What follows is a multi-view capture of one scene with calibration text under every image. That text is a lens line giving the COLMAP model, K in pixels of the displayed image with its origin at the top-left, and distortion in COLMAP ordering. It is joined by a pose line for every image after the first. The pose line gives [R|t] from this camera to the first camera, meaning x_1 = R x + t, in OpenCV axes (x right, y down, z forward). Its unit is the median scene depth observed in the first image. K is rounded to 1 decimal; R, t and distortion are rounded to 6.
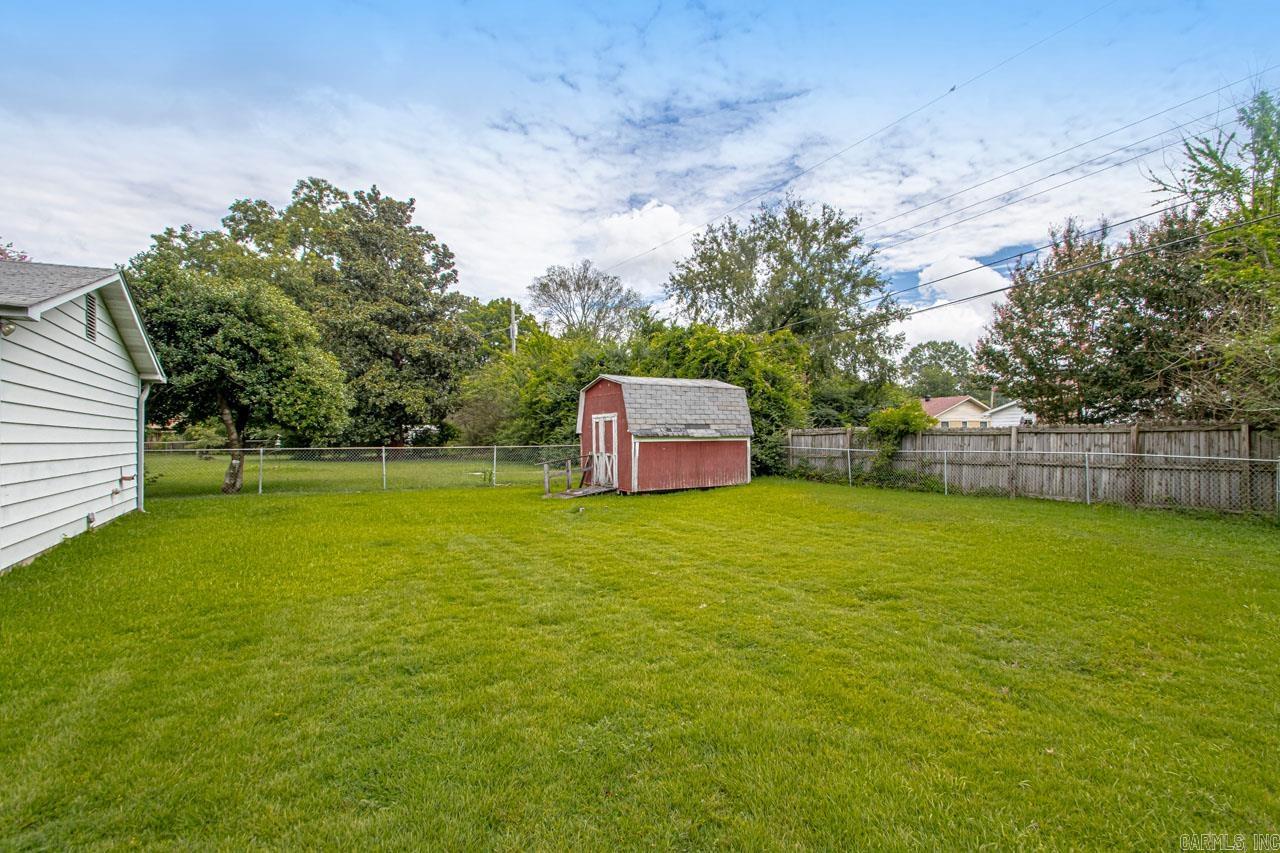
lens RADIAL K [[606.9, 0, 640.0], [0, 606.9, 426.5], [0, 0, 1]] dist [0.054559, -0.046661]
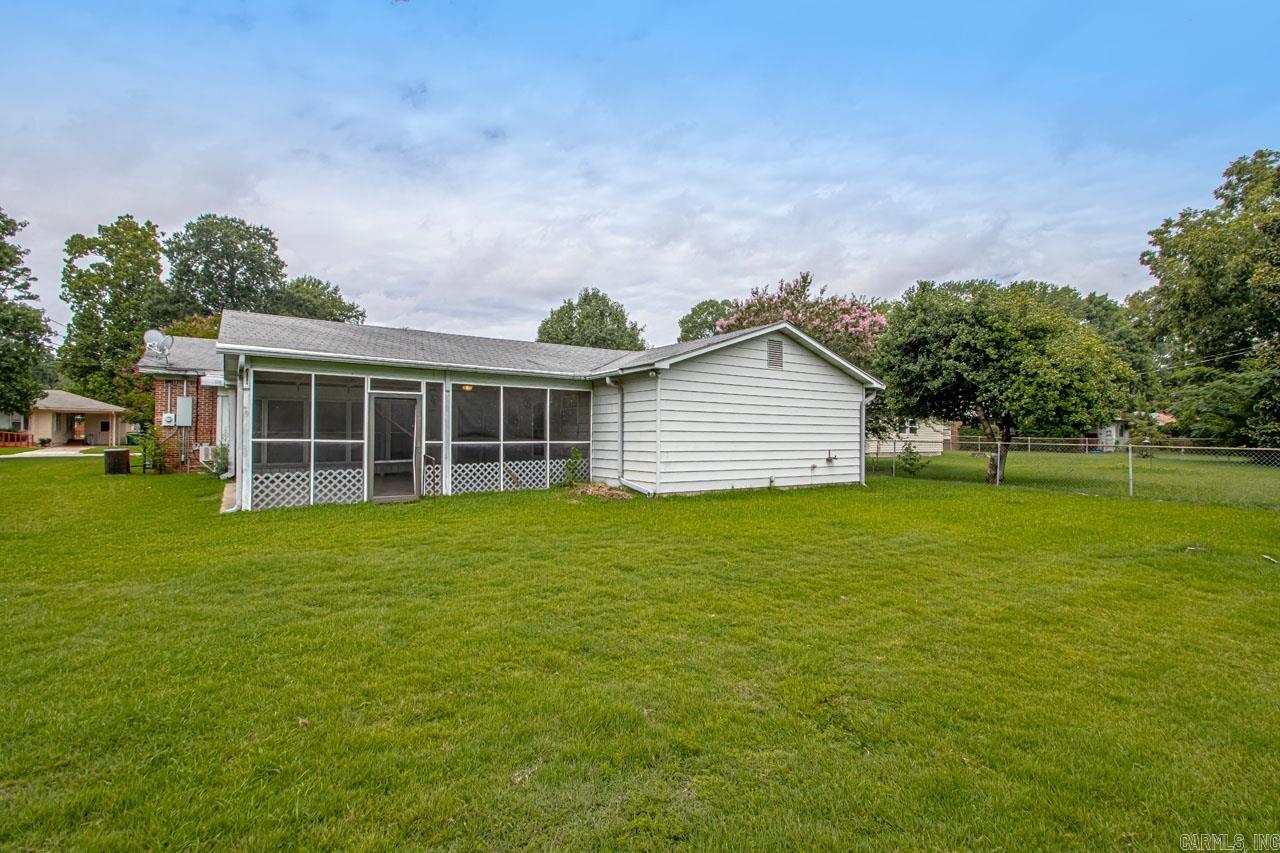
lens RADIAL K [[605.7, 0, 650.1], [0, 605.7, 423.9], [0, 0, 1]] dist [-0.001430, -0.000955]
pose [[0.087544, -0.008527, -0.996124, 0.378759], [0.008051, 0.999937, -0.007852, 0.007660], [0.996128, -0.007333, 0.087607, 0.319612]]
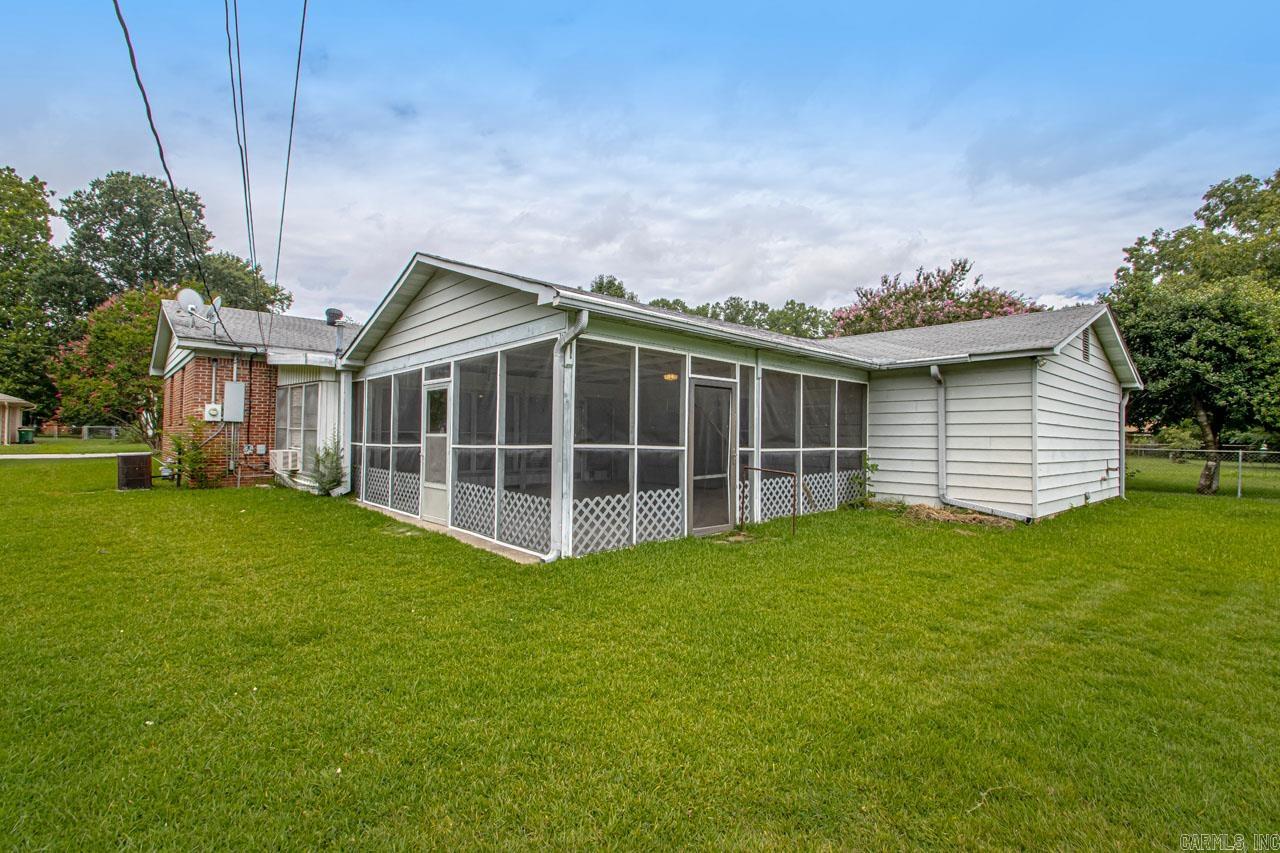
lens RADIAL K [[614.7, 0, 641.5], [0, 614.7, 423.8], [0, 0, 1]] dist [-0.017876, -0.001081]
pose [[0.229120, -0.008907, -0.973357, 0.091741], [-0.002447, 0.999950, -0.009727, 0.005030], [0.973395, 0.004610, 0.229087, -0.132313]]
